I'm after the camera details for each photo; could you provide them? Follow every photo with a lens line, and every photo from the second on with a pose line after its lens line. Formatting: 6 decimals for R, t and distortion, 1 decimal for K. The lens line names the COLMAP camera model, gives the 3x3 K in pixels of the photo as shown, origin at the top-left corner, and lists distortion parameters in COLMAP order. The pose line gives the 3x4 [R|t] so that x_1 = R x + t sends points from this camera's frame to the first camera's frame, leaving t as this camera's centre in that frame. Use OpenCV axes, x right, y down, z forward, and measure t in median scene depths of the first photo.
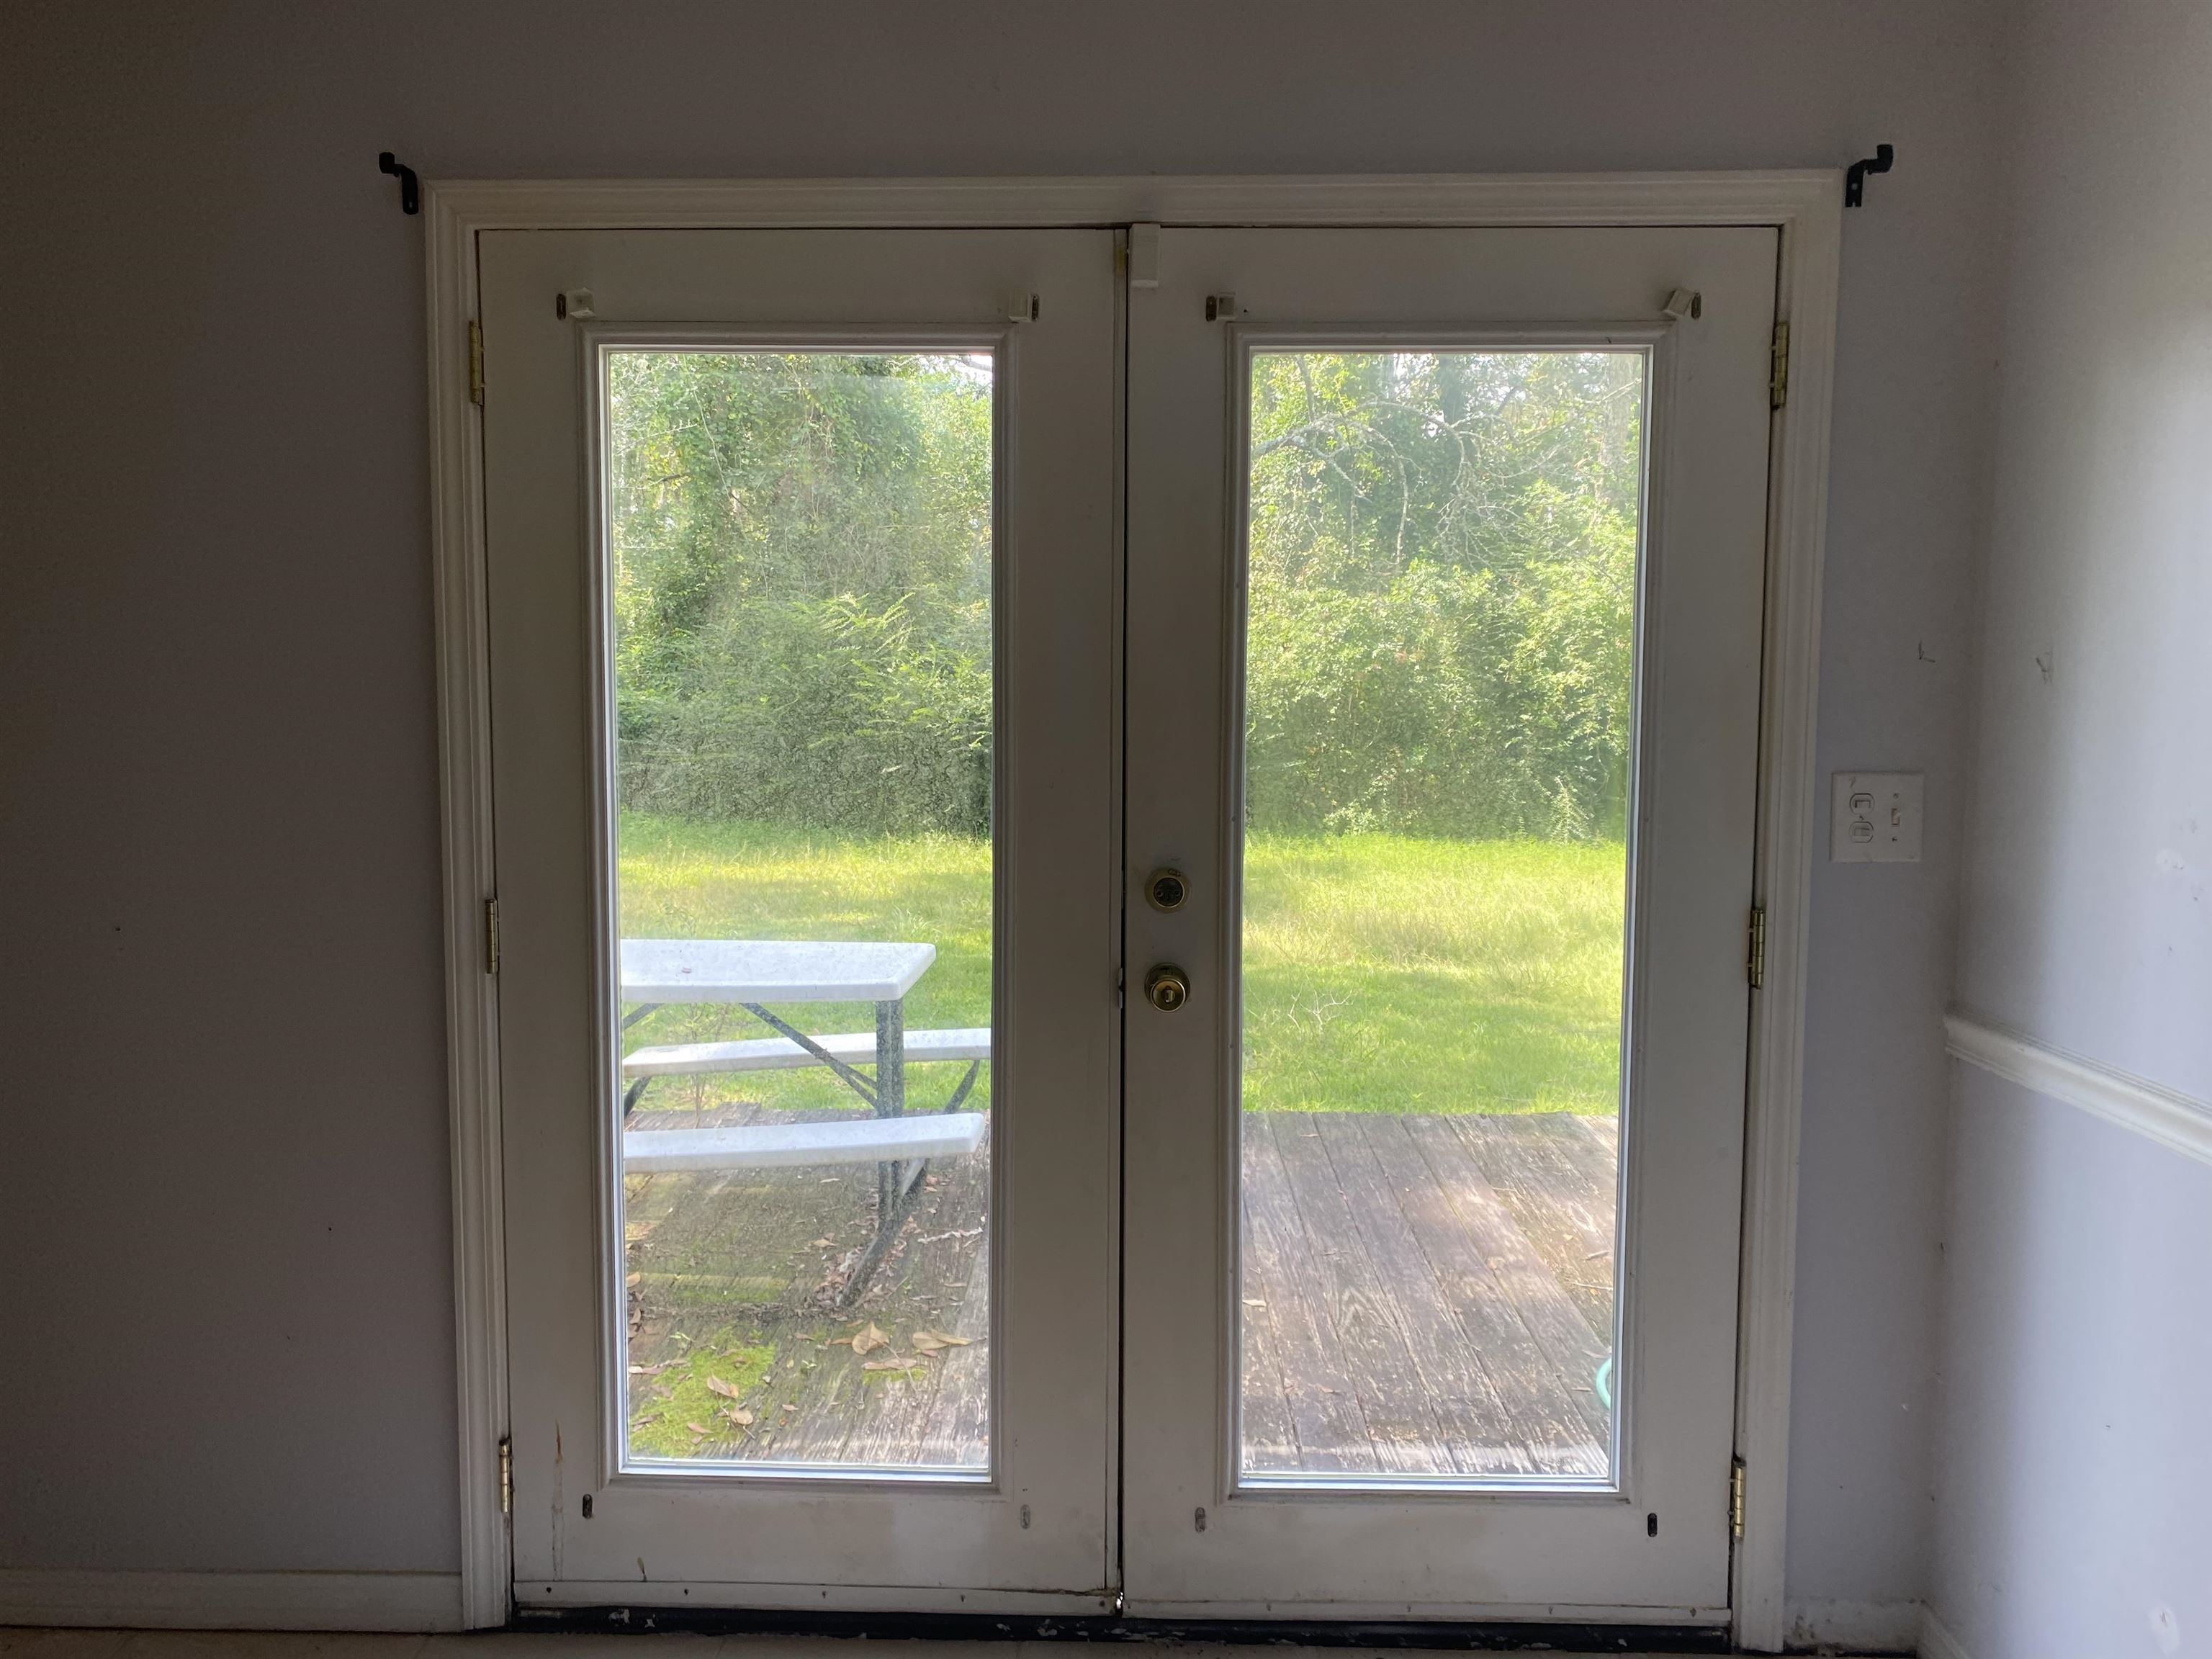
lens RADIAL K [[1714.2, 0, 1097.8], [0, 1714.2, 834.9], [0, 0, 1]] dist [0.008972, 0.001425]
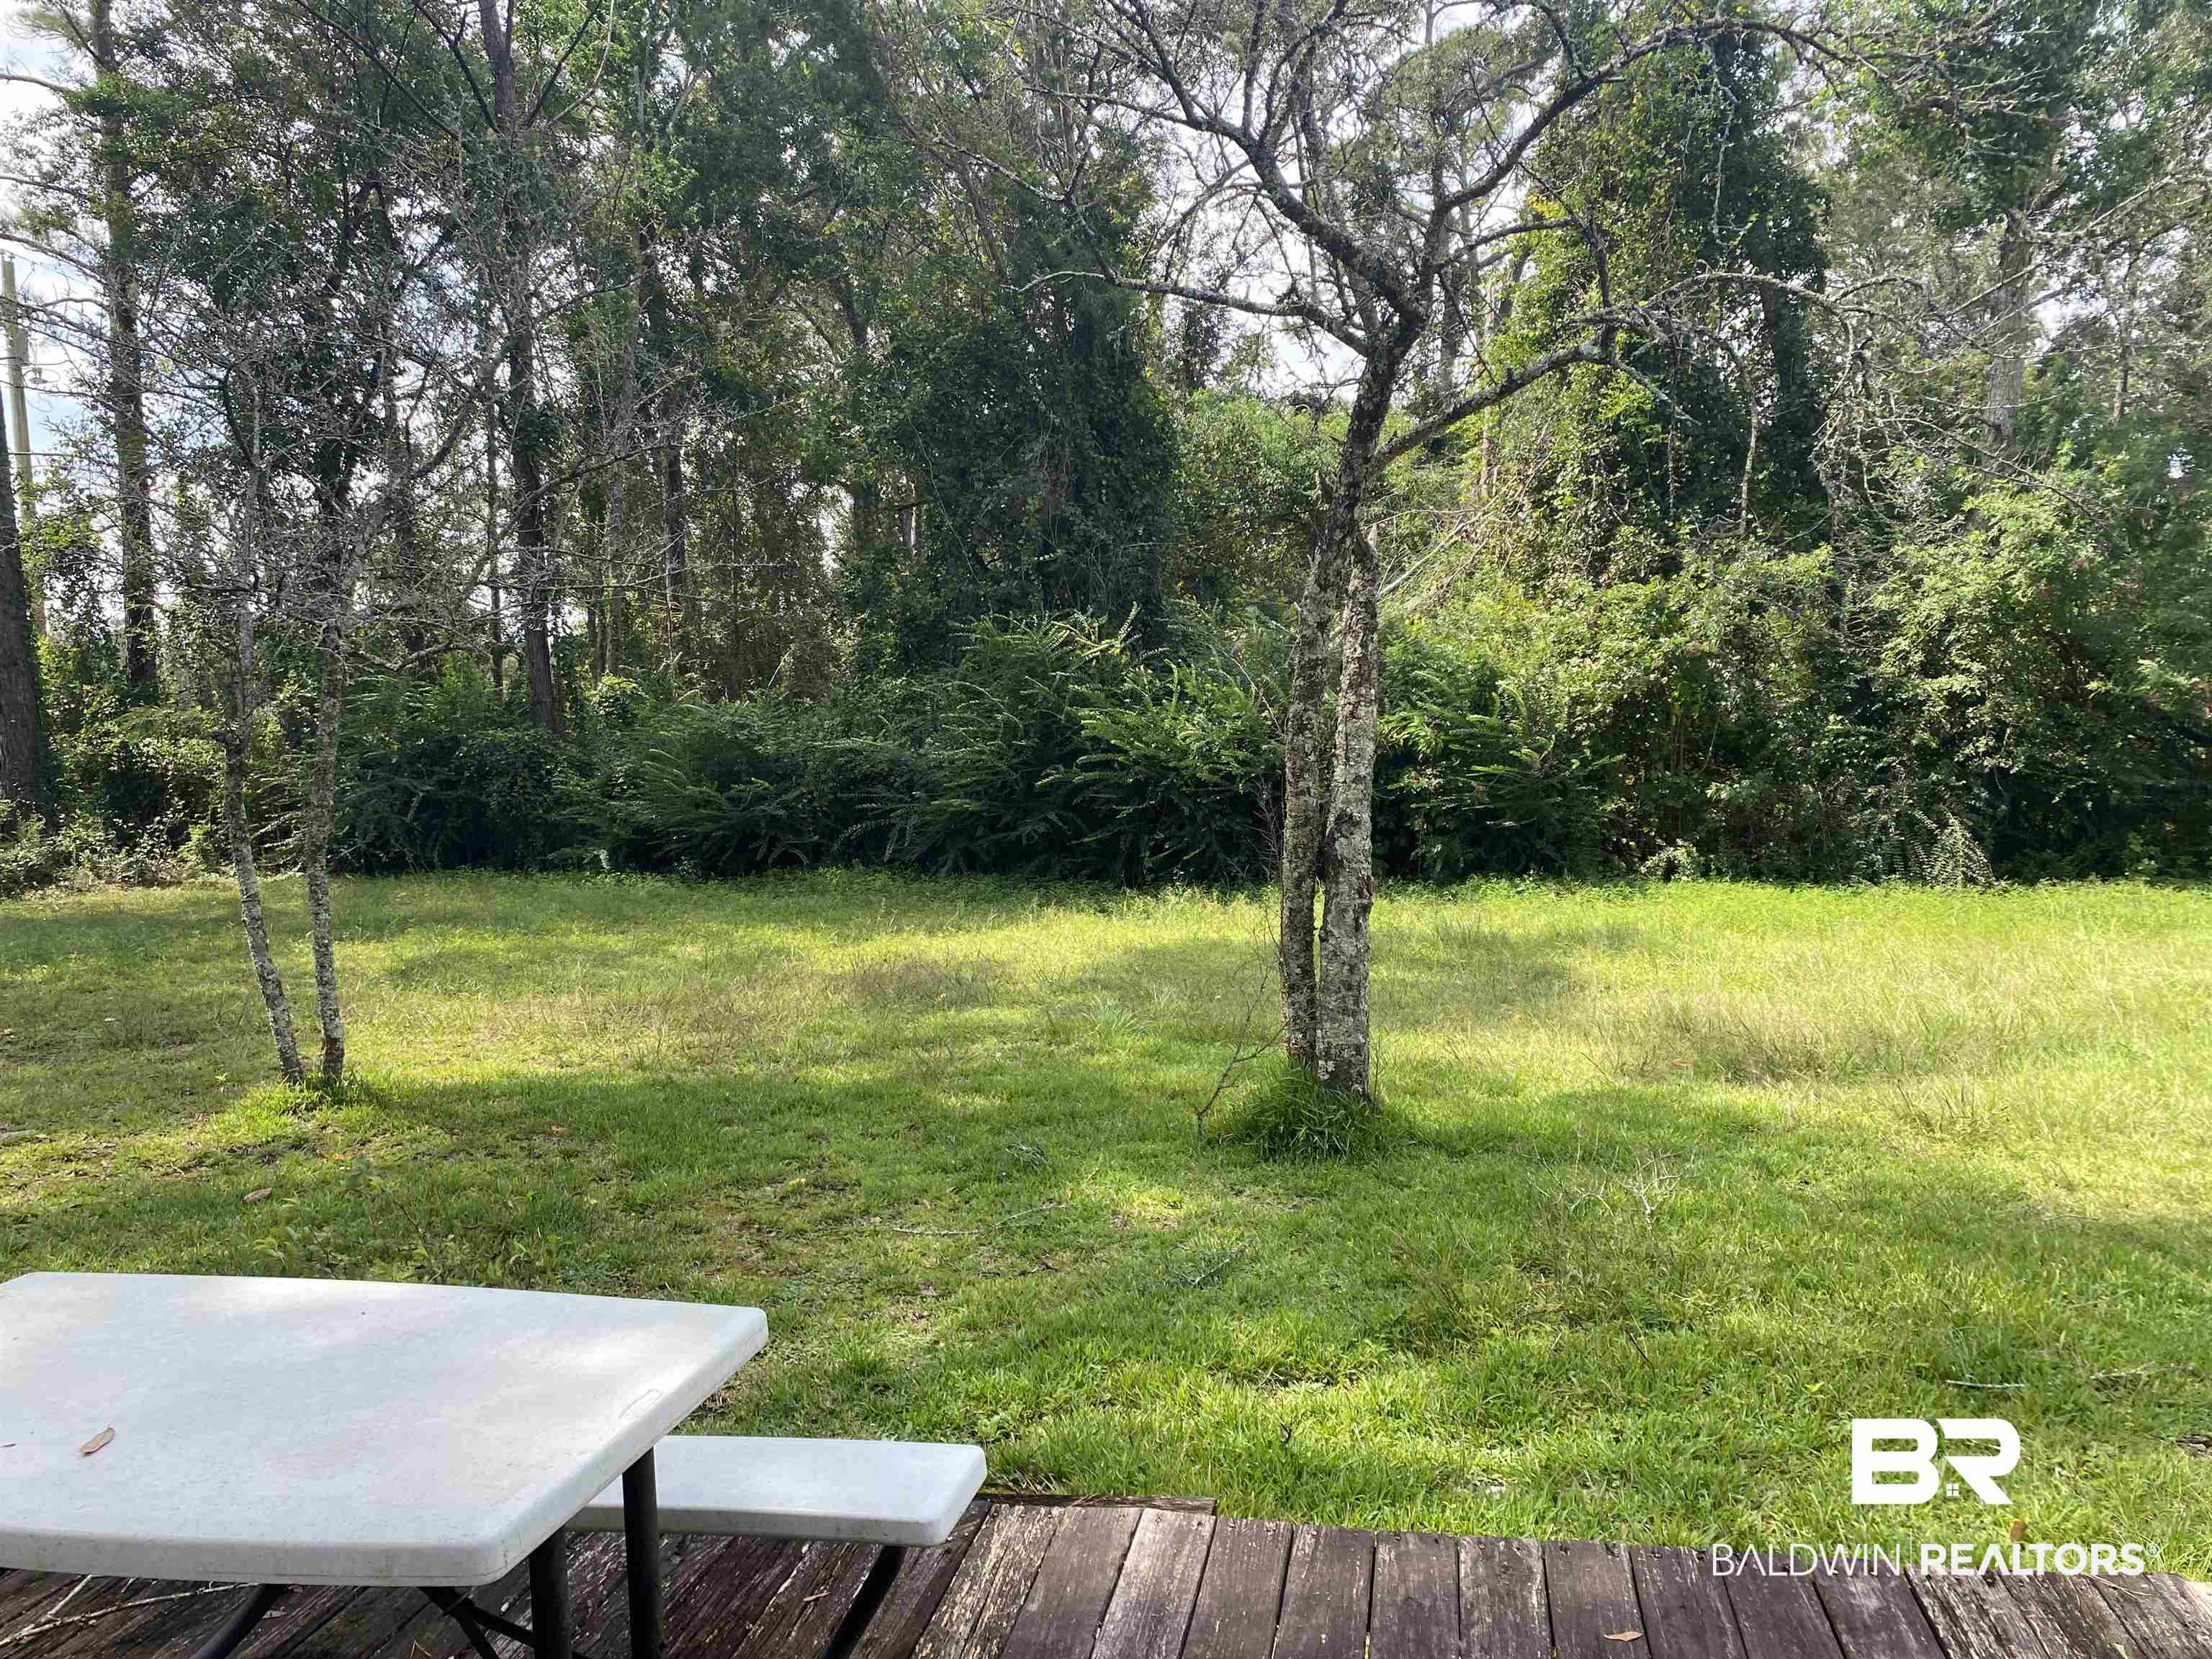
lens RADIAL K [[1714.2, 0, 1113.3], [0, 1714.2, 813.1], [0, 0, 1]] dist [0.008972, 0.001425]
pose [[0.984843, -0.033852, -0.170112, 0.020416], [0.028189, 0.998969, -0.035596, -0.012957], [0.171141, 0.030261, 0.984782, 0.138245]]
